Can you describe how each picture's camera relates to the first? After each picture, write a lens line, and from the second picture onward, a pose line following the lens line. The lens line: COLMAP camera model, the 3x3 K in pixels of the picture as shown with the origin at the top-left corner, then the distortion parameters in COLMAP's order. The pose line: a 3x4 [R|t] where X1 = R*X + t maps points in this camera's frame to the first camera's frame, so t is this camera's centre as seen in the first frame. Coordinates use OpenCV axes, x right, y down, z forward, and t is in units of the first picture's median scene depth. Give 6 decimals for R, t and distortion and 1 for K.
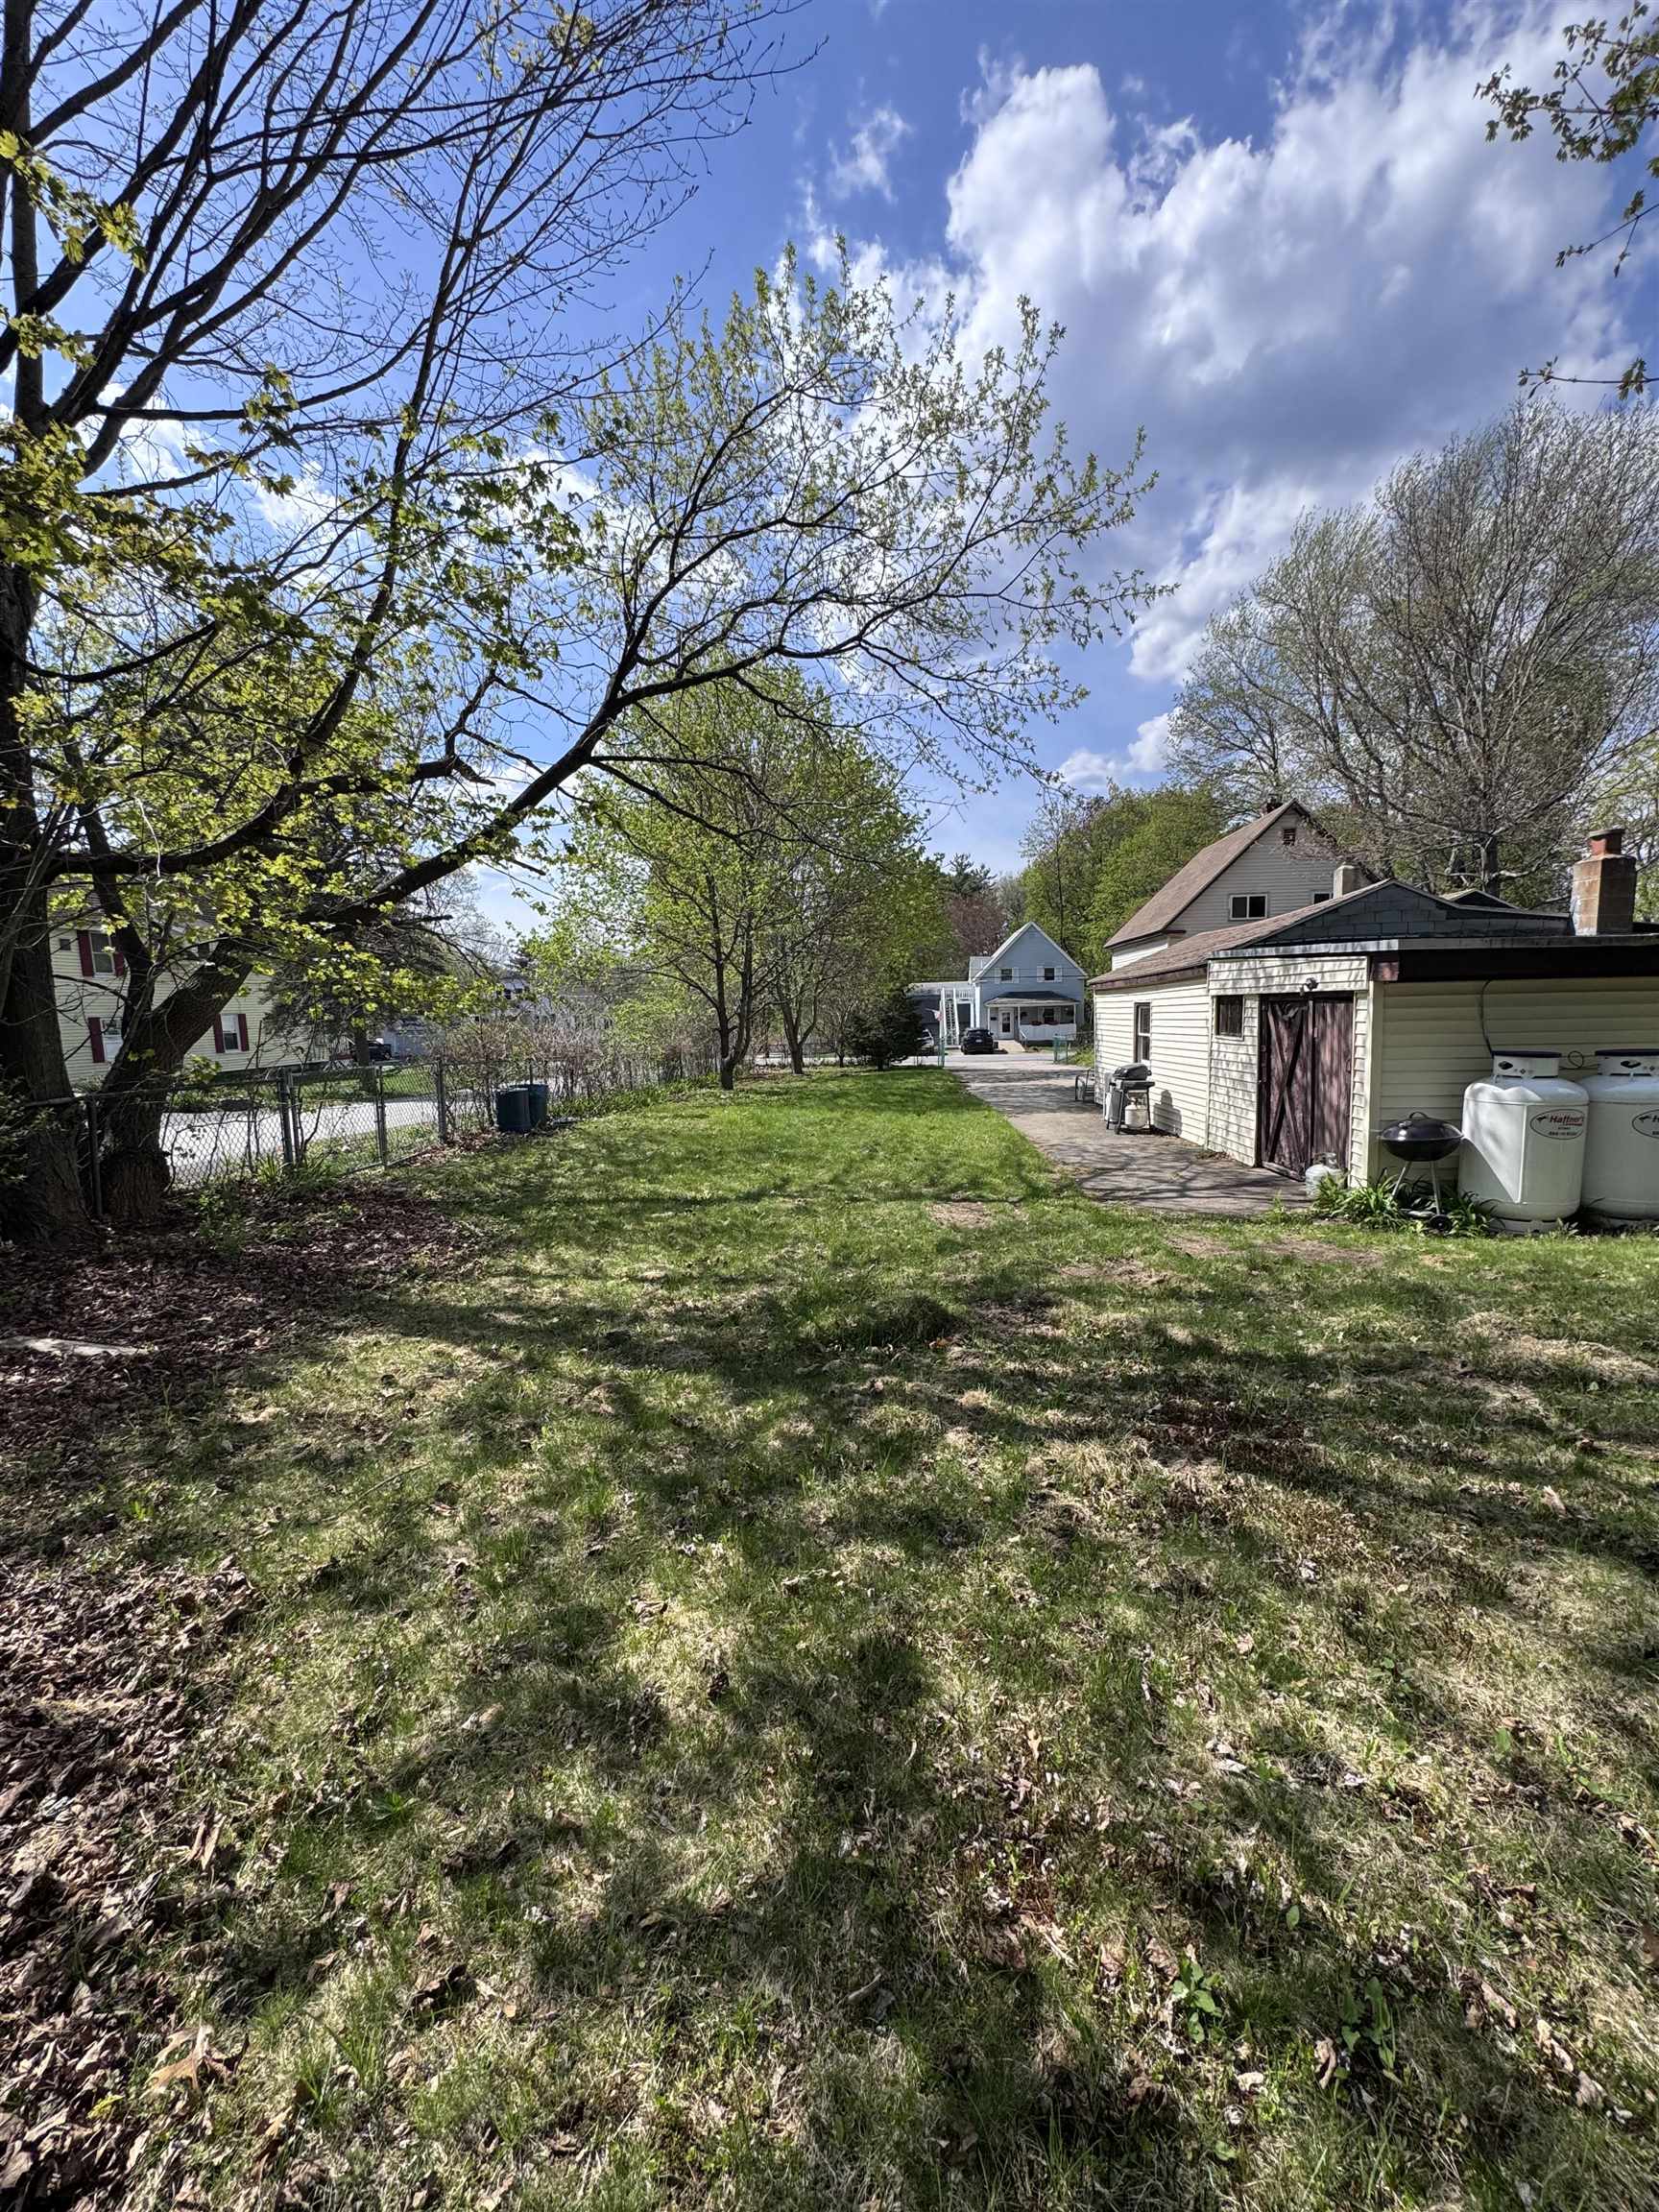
lens RADIAL K [[880.3, 0, 830.0], [0, 880.3, 1108.0], [0, 0, 1]] dist [-0.004373, 0.000637]
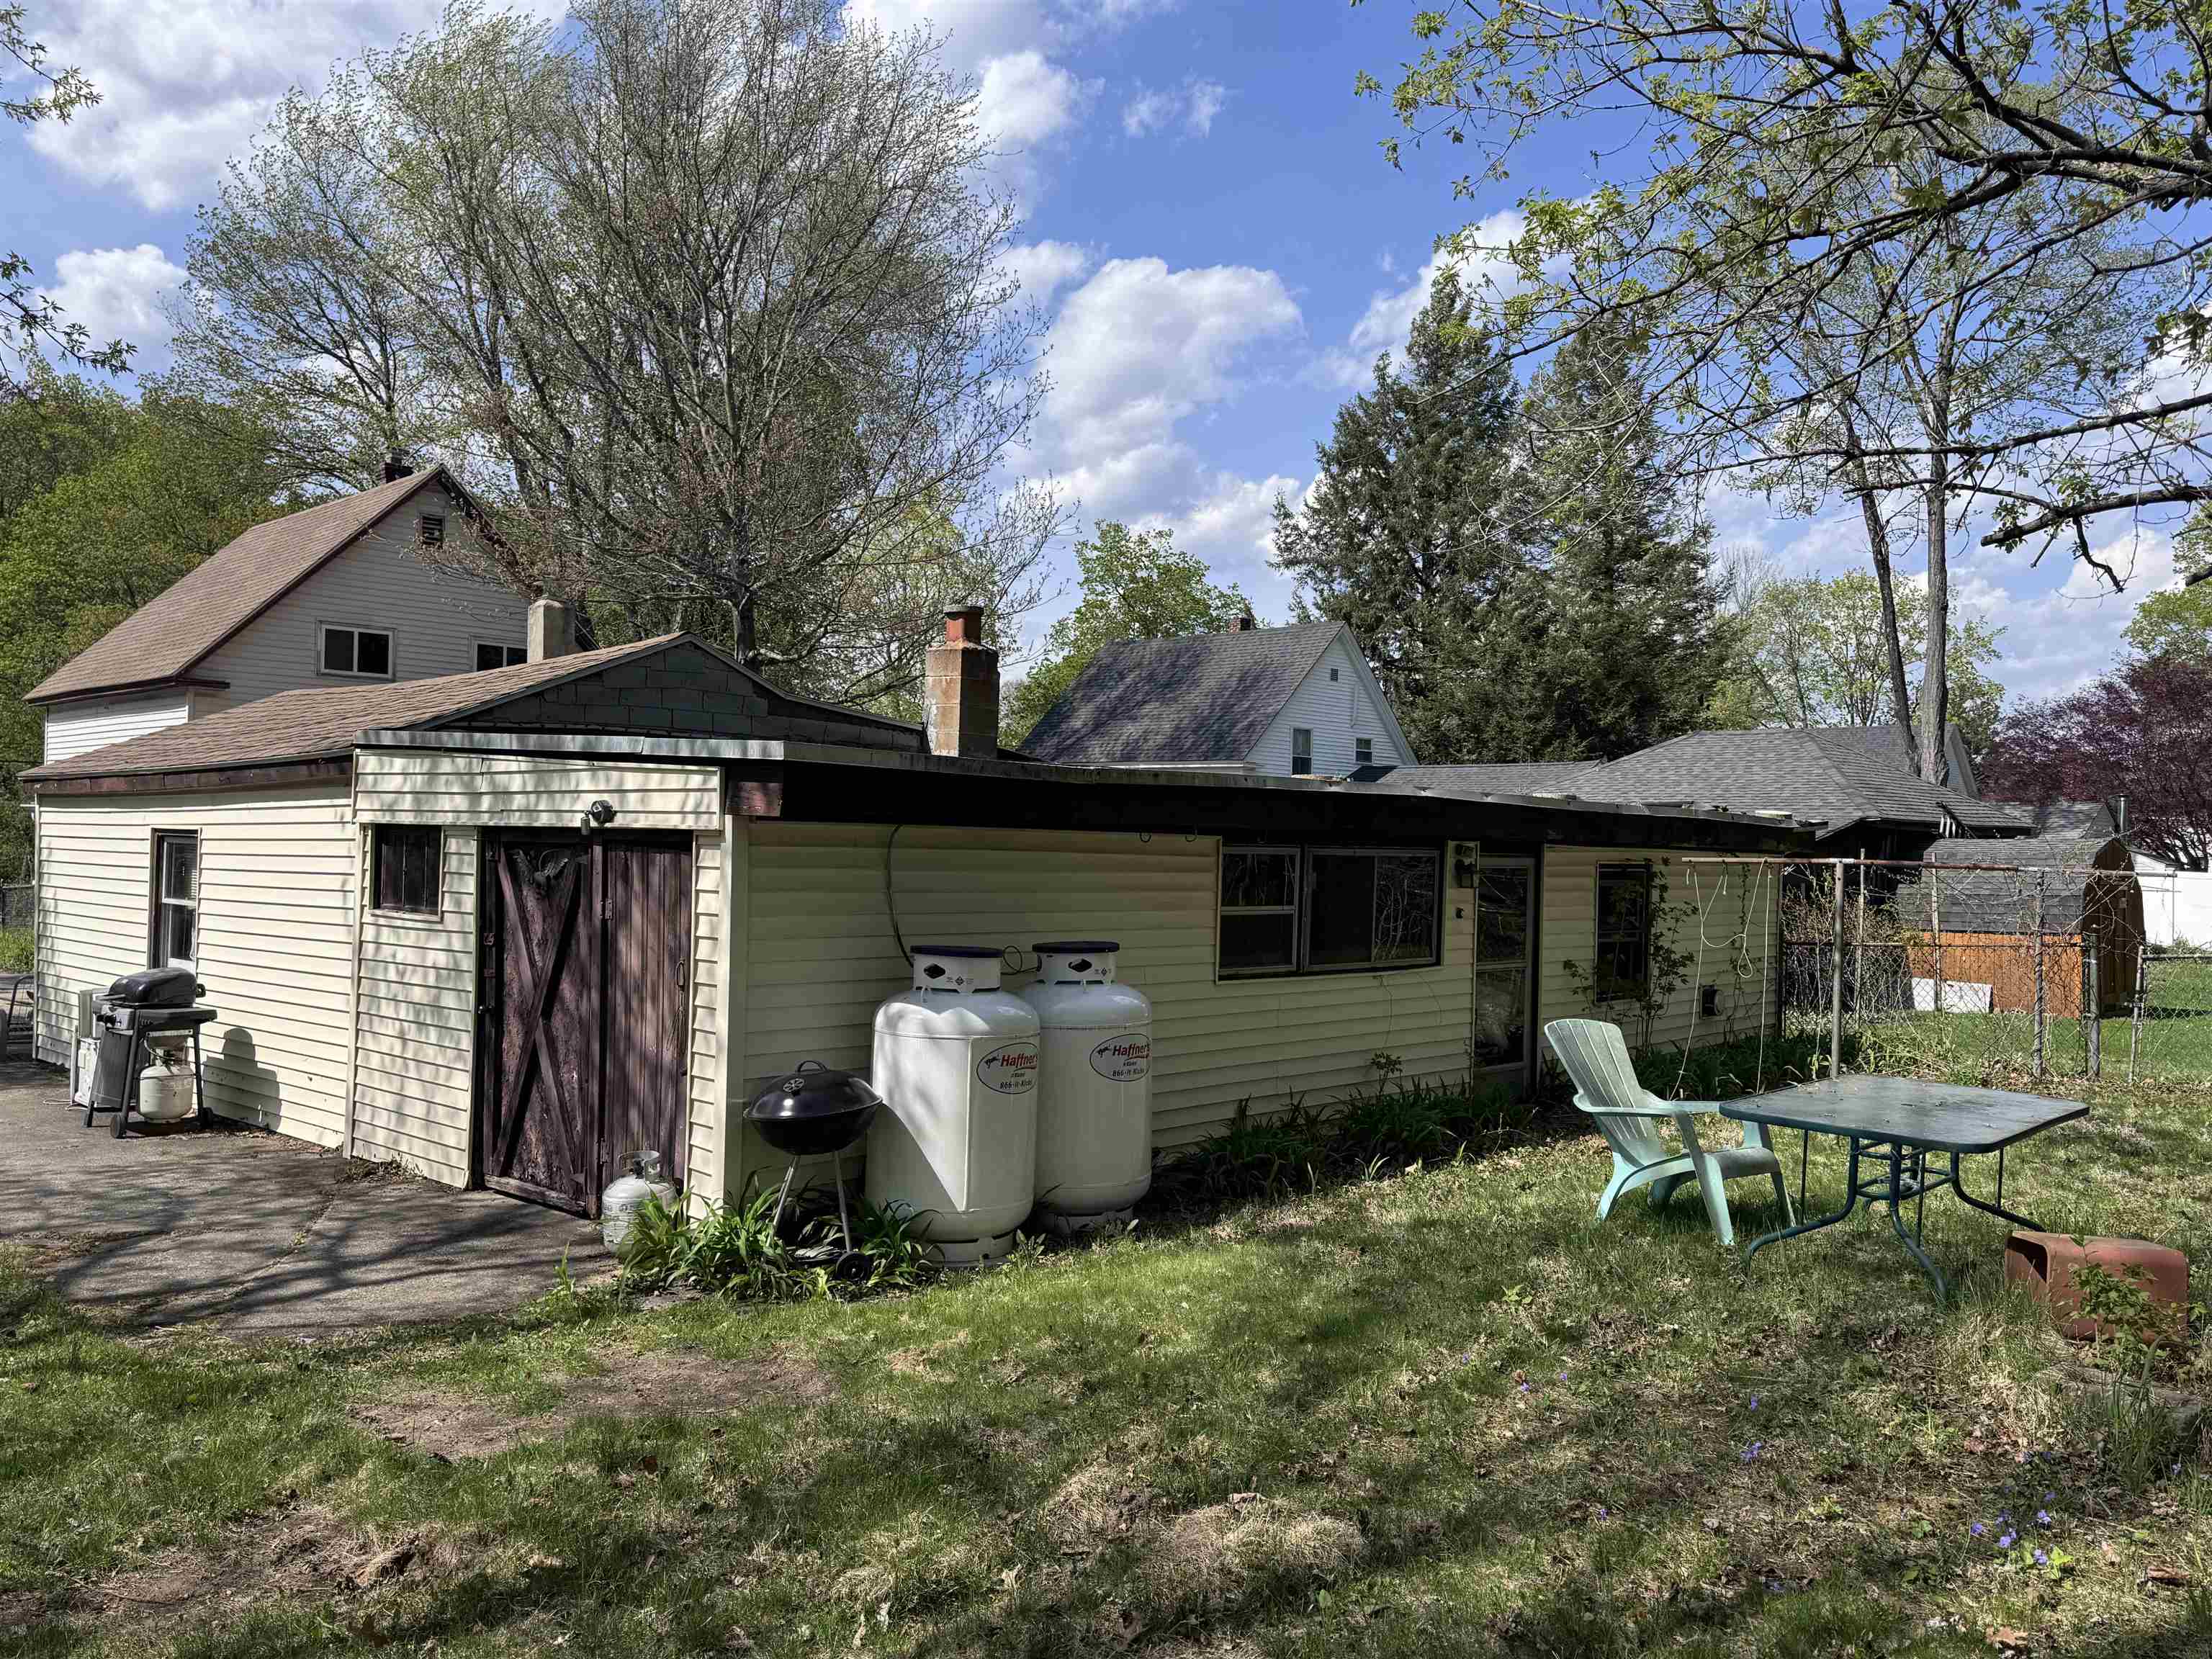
lens RADIAL K [[1665.7, 0, 1118.5], [0, 1665.7, 821.6], [0, 0, 1]] dist [0.035758, -0.046673]
pose [[0.624764, 0.049319, 0.779254, -0.011614], [0.049694, 0.993468, -0.102718, -0.020979], [-0.779230, 0.102898, 0.618233, 0.162170]]
